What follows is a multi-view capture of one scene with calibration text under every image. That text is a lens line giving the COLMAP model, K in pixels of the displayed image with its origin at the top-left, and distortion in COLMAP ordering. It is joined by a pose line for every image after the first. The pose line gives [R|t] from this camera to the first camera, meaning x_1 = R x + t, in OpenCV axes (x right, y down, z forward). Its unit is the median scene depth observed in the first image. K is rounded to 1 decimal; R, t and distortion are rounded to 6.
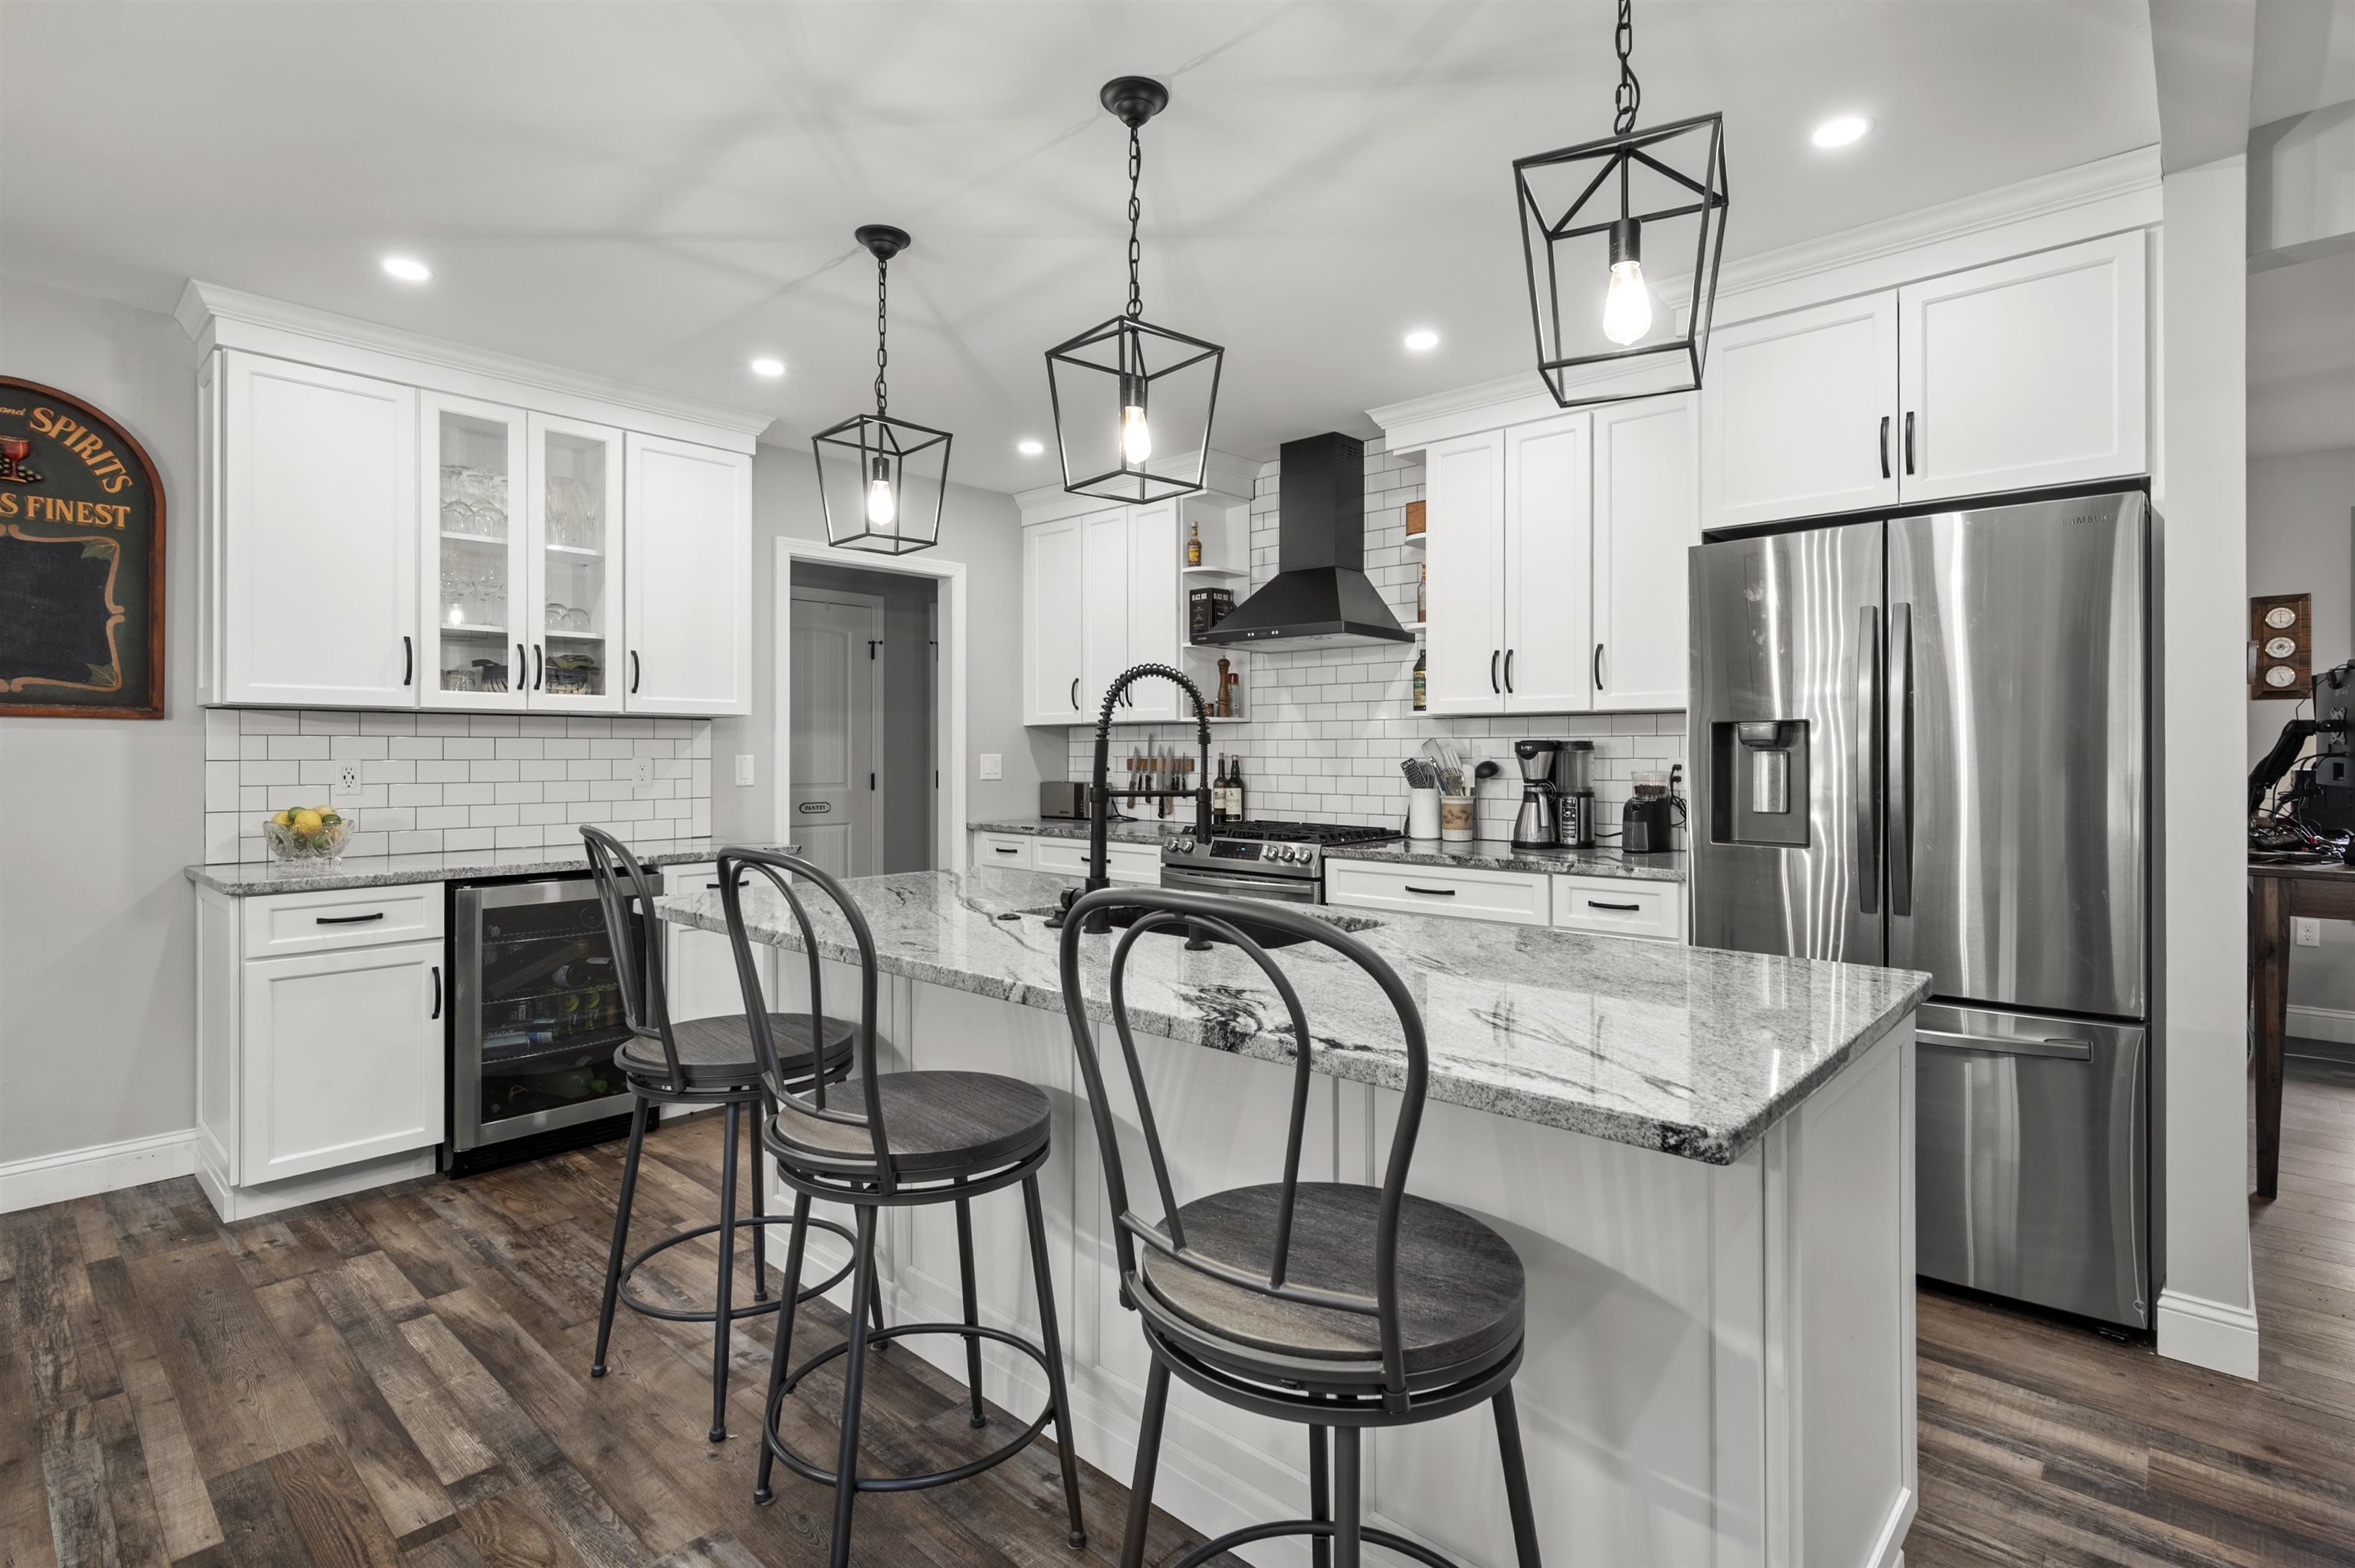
lens RADIAL K [[1132.6, 0, 1168.6], [0, 1132.6, 749.1], [0, 0, 1]] dist [0.004871, 0.000598]
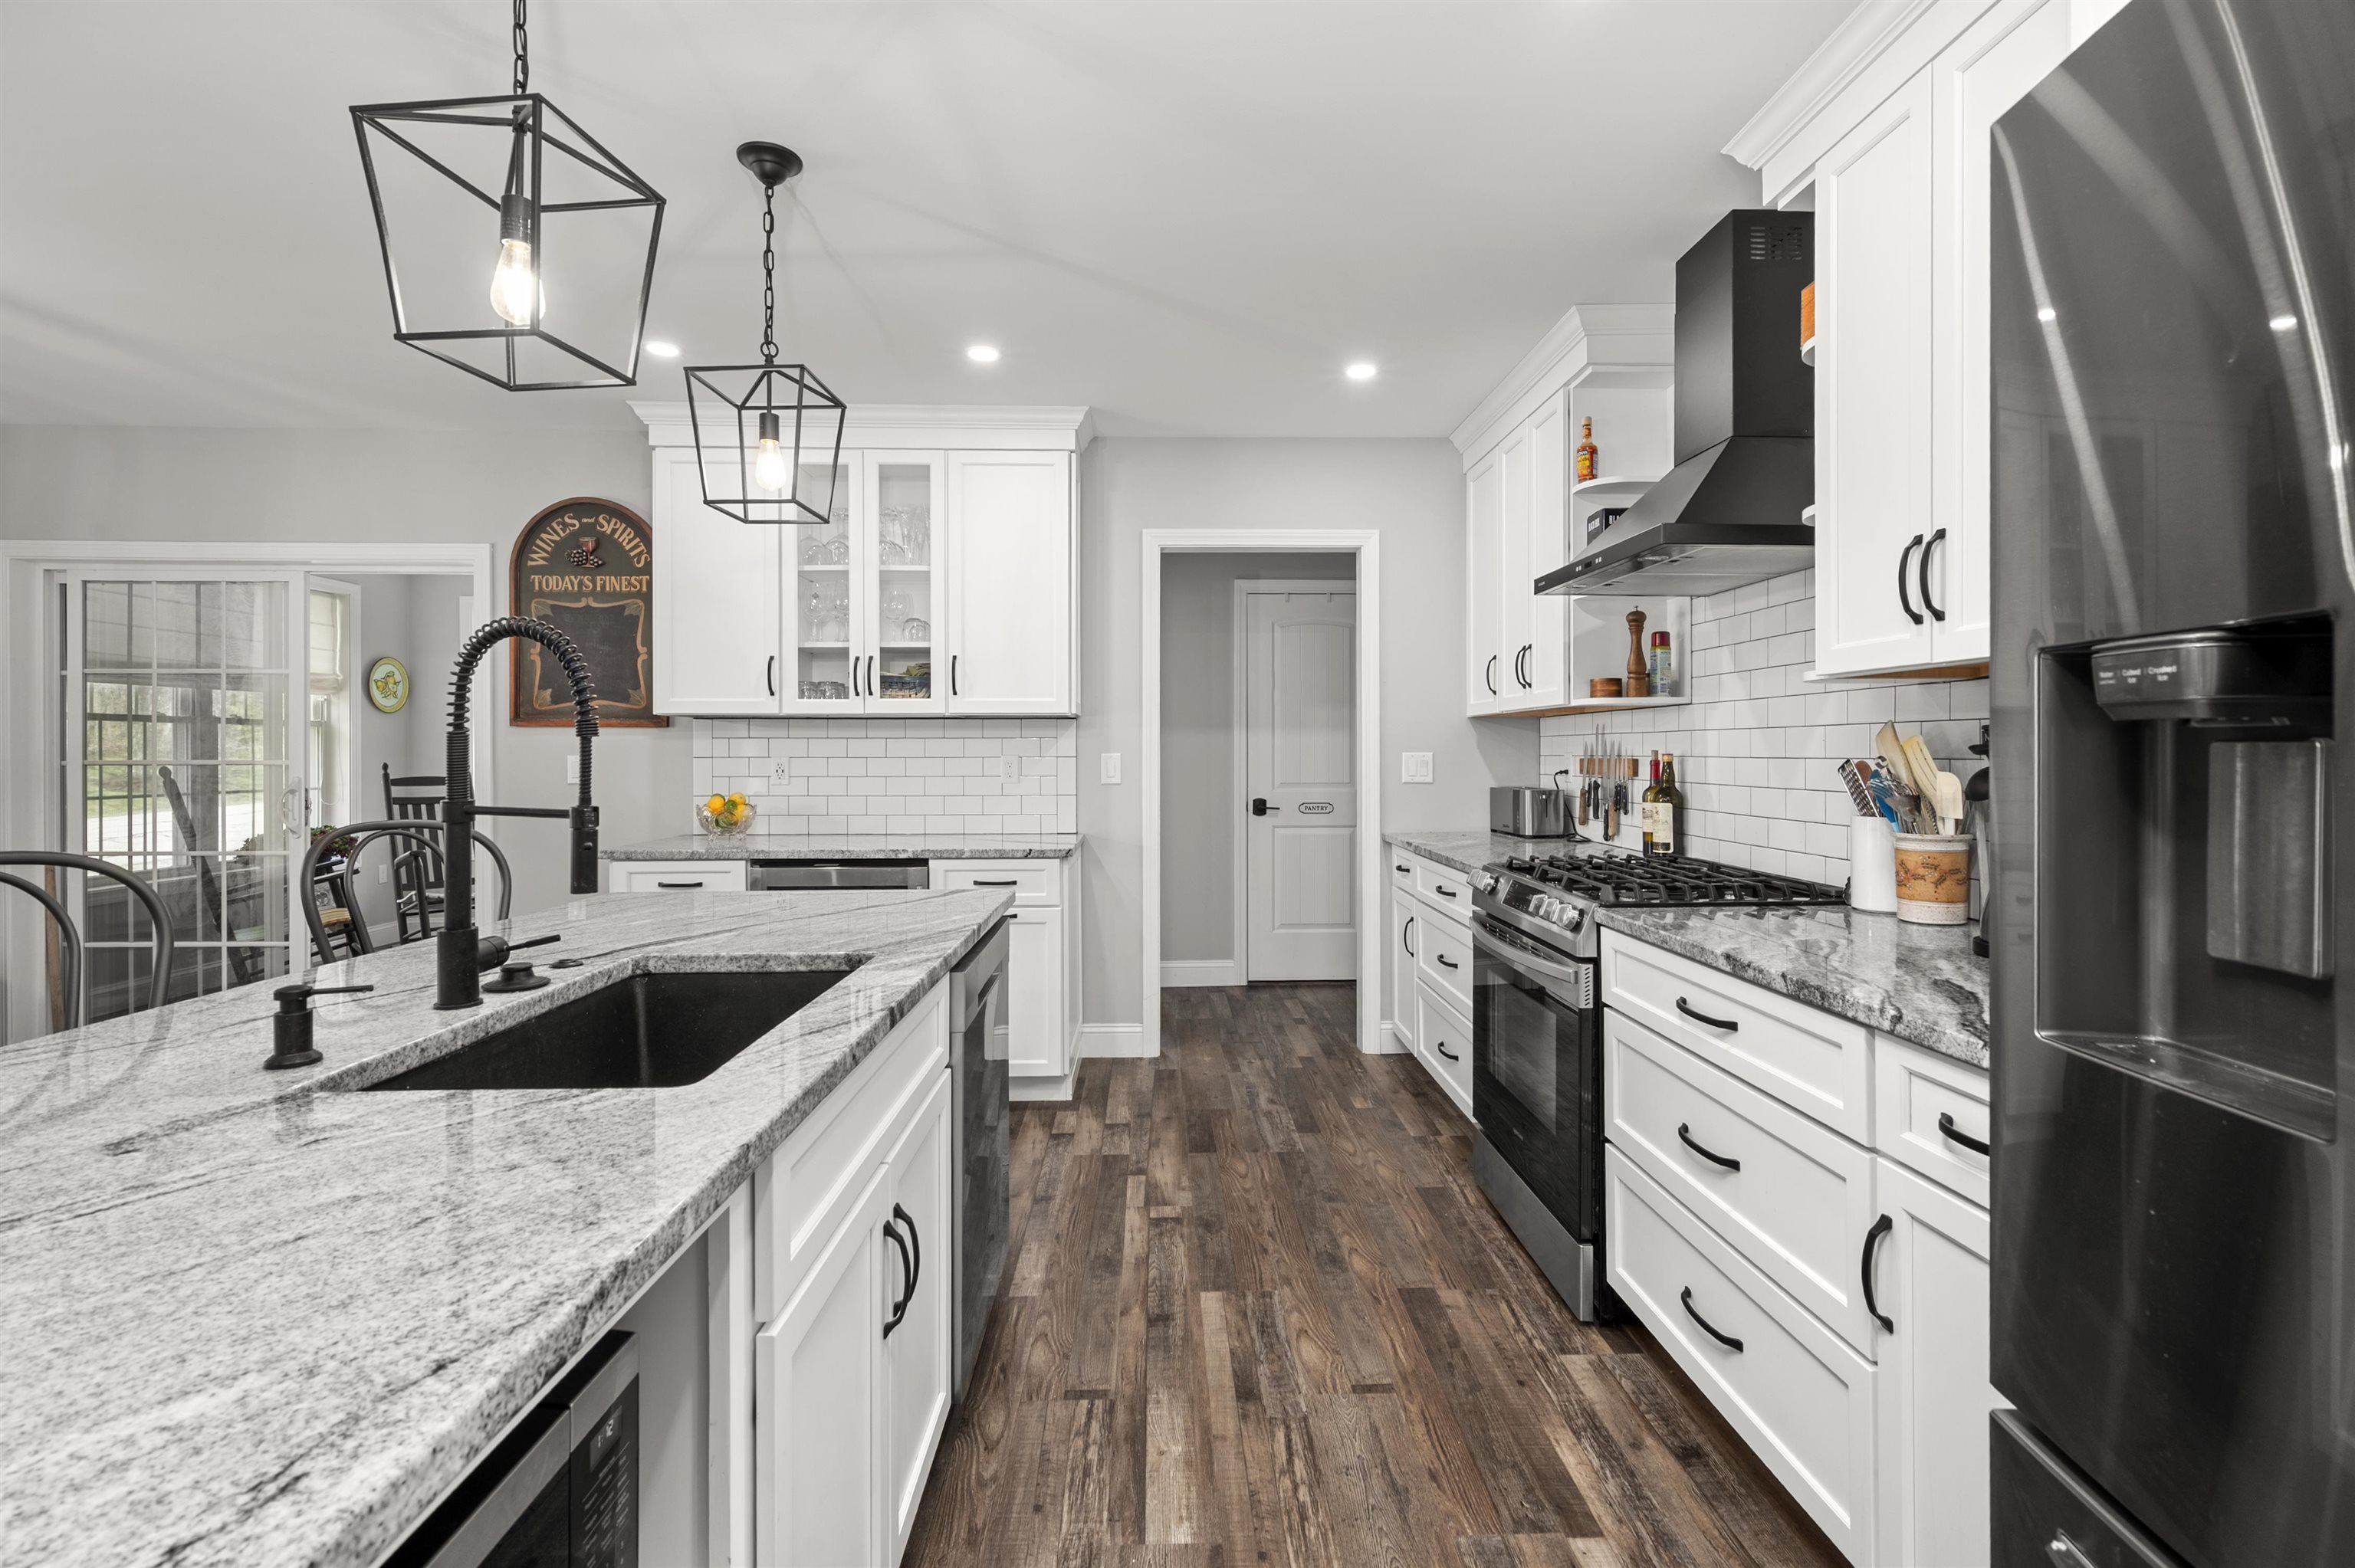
lens RADIAL K [[1027.9, 0, 1194.2], [0, 1027.9, 764.2], [0, 0, 1]] dist [-0.003122, 0.000915]
pose [[0.705114, 0.007216, -0.709058, 0.397733], [0.003729, 0.999897, 0.013883, 0.002988], [0.709085, -0.012433, 0.705014, 0.507457]]
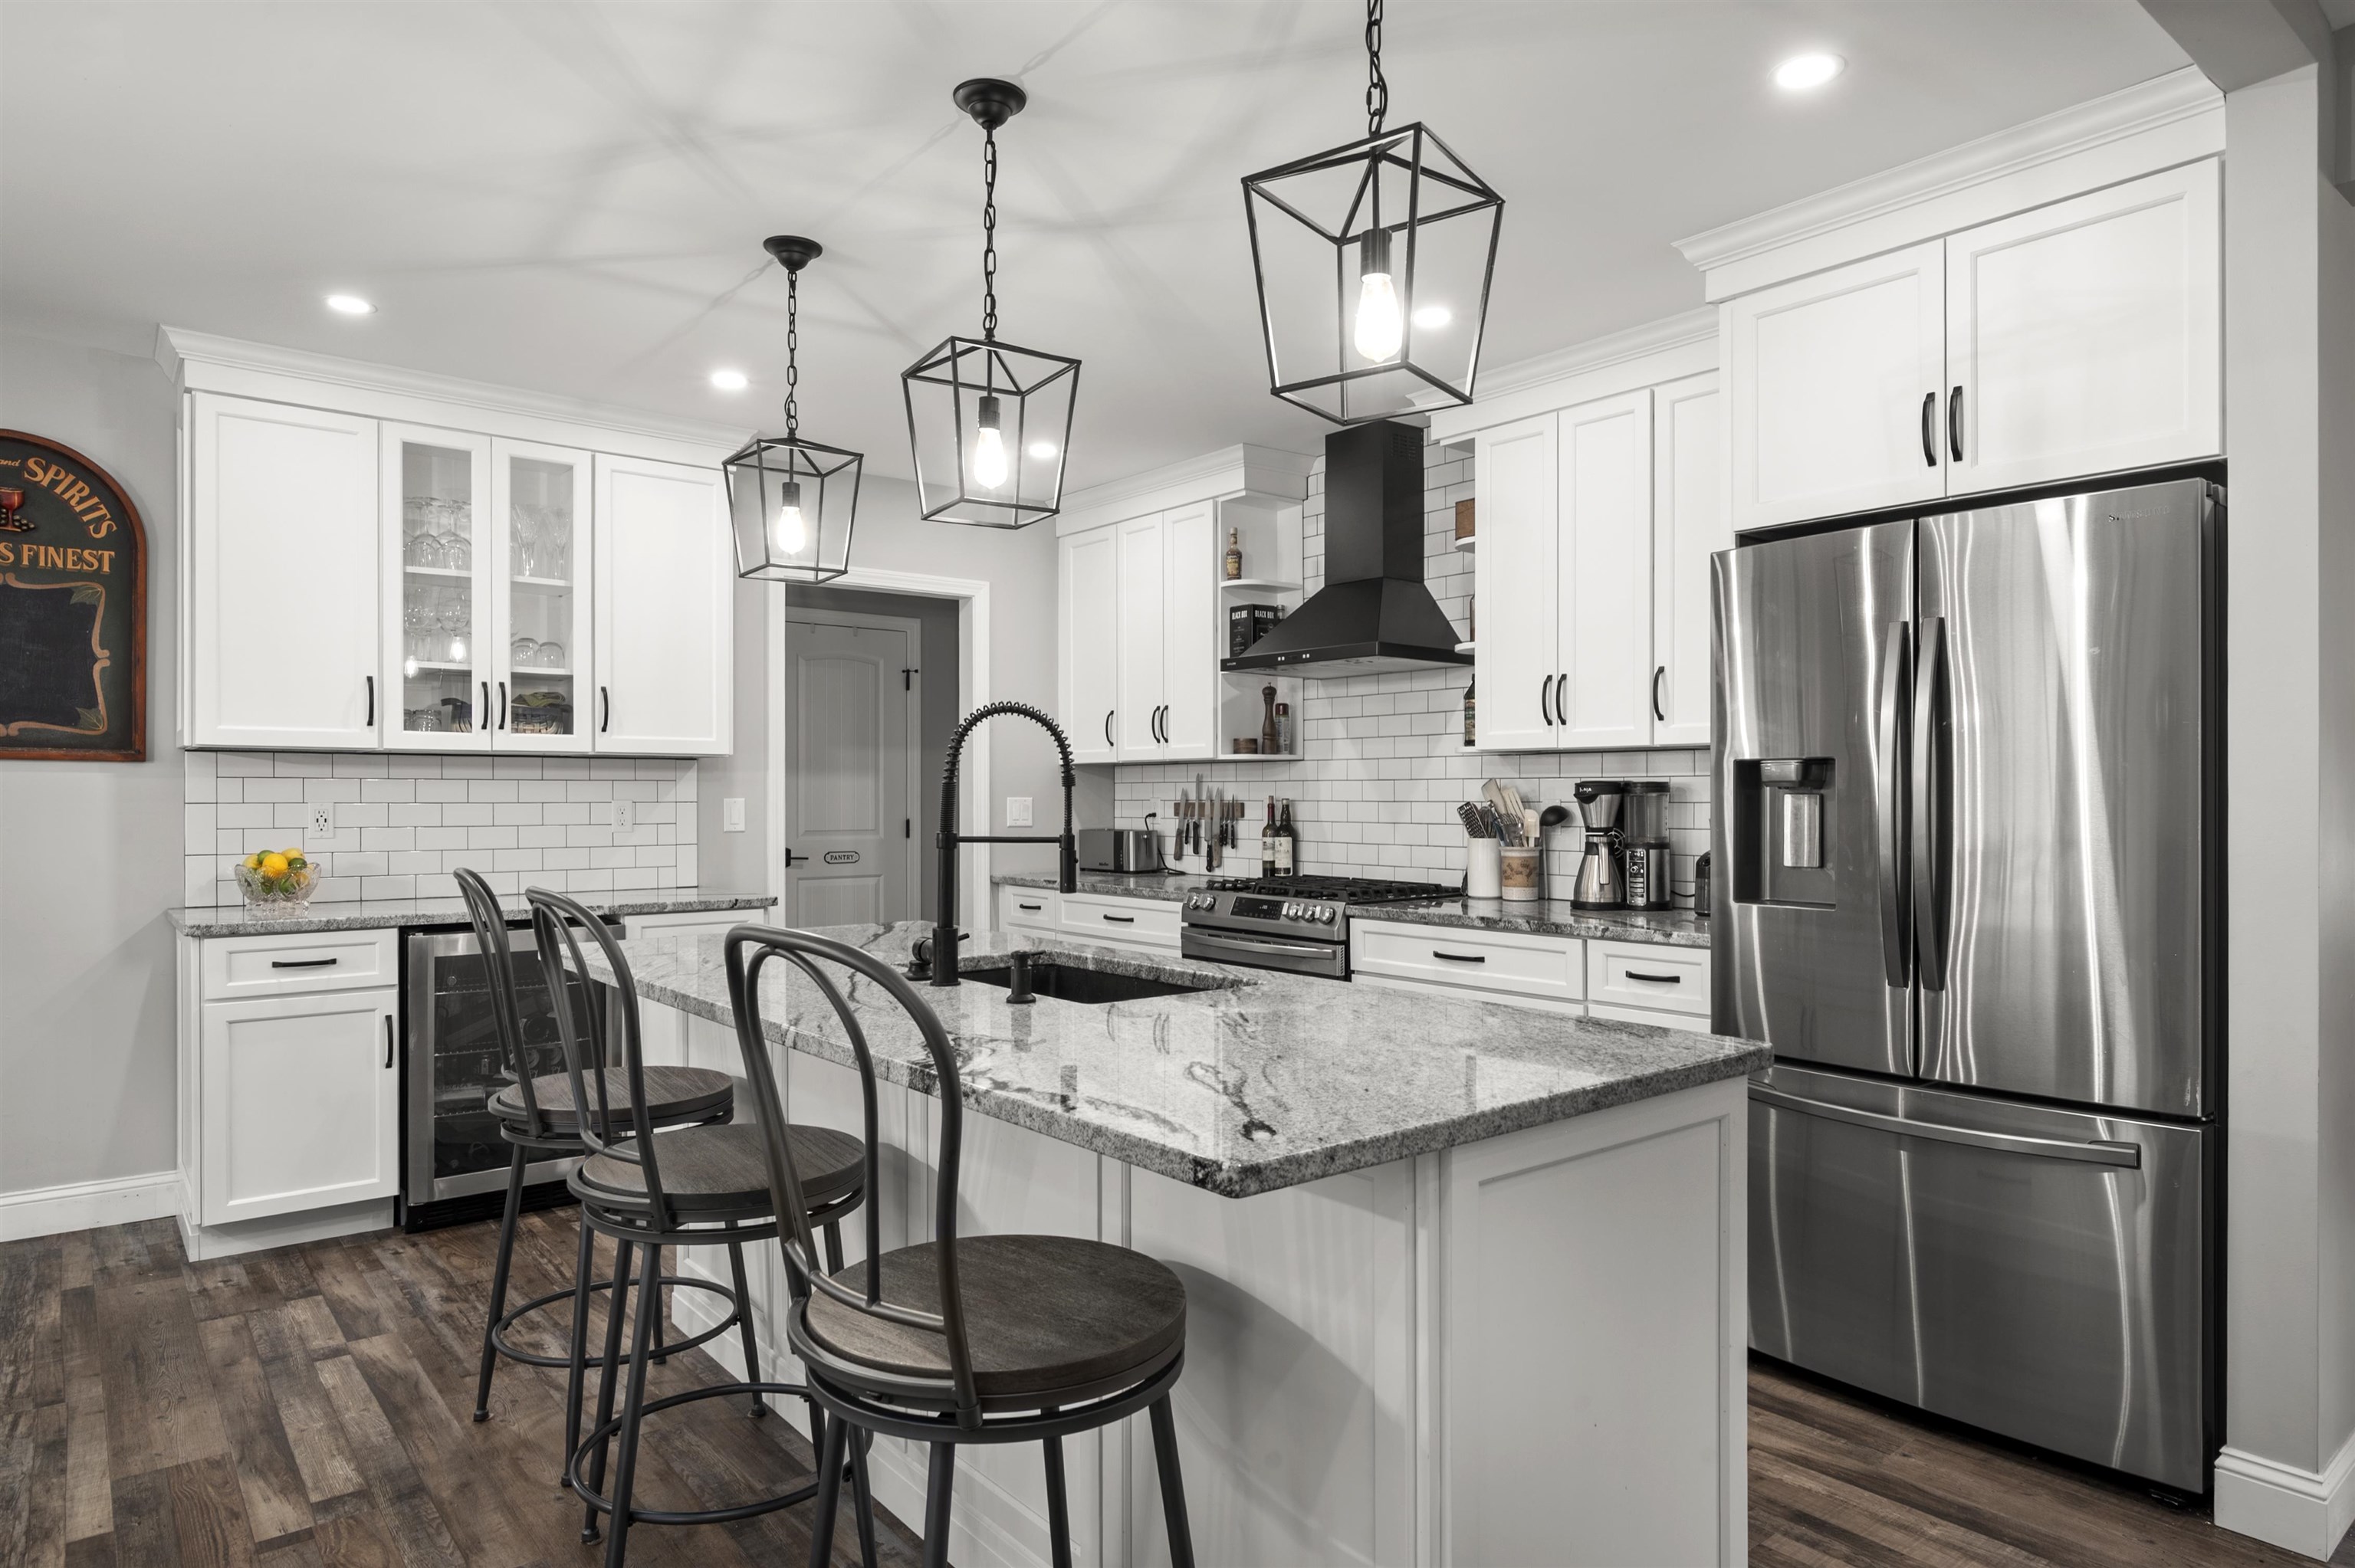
lens RADIAL K [[1381.9, 0, 1157.6], [0, 1381.9, 796.8], [0, 0, 1]] dist [0.002636, -0.000648]
pose [[0.988681, 0.000583, -0.150032, 0.162894], [0.000052, 0.999991, 0.004223, -0.000472], [0.150033, -0.004183, 0.988672, -0.066114]]
